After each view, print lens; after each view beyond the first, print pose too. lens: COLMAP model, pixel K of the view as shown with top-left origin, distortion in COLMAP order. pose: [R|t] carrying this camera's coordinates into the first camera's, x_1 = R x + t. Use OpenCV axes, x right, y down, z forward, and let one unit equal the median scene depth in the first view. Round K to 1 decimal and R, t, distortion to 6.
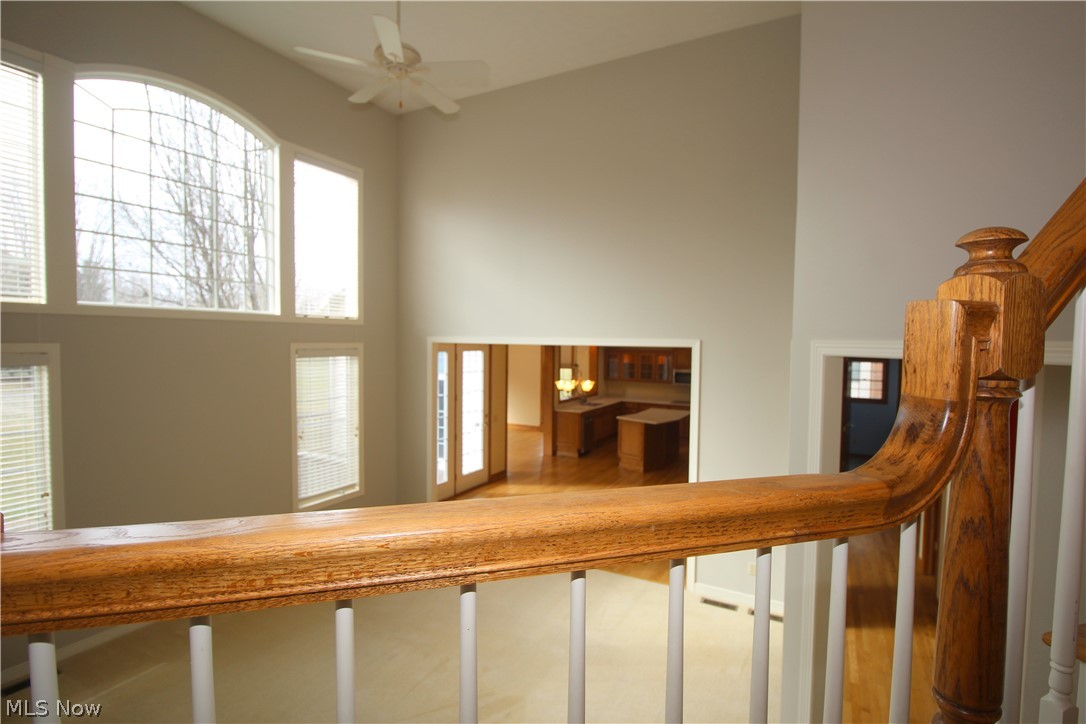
lens RADIAL K [[537.1, 0, 541.6], [0, 537.1, 363.5], [0, 0, 1]] dist [-0.004958, -0.000188]
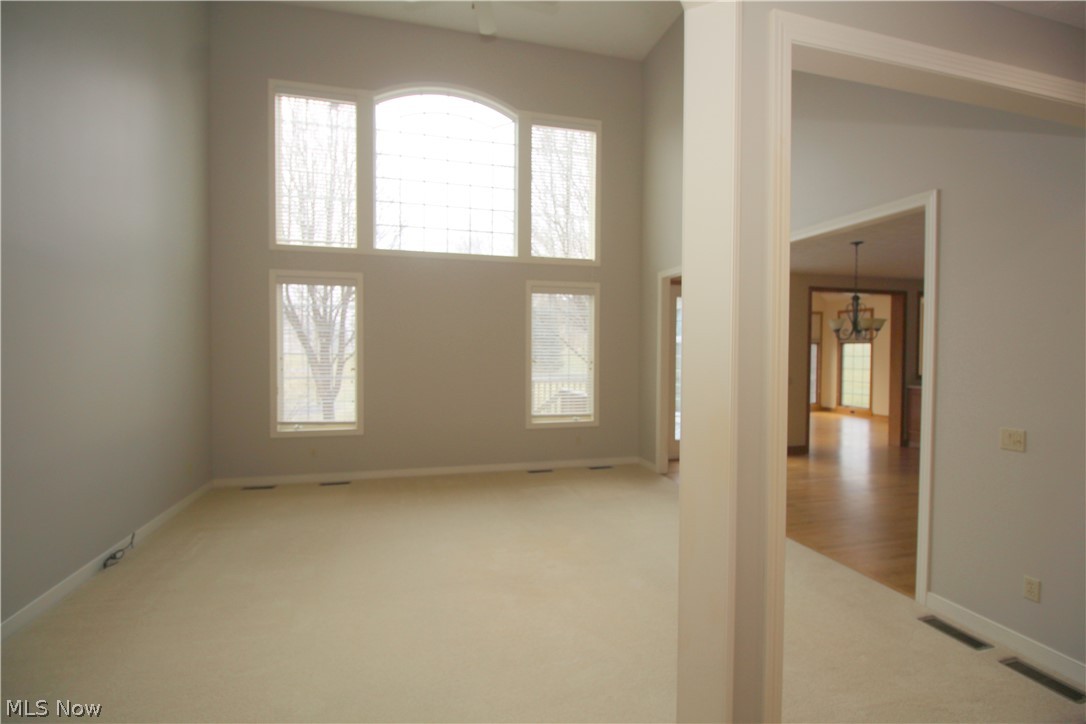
lens RADIAL K [[502.7, 0, 541.7], [0, 502.7, 361.9], [0, 0, 1]] dist [-0.006032, -0.001108]
pose [[0.691466, 0.010579, -0.722331, 0.354251], [-0.029926, 0.999454, -0.014009, 0.154871], [0.721789, 0.031303, 0.691405, 0.258304]]
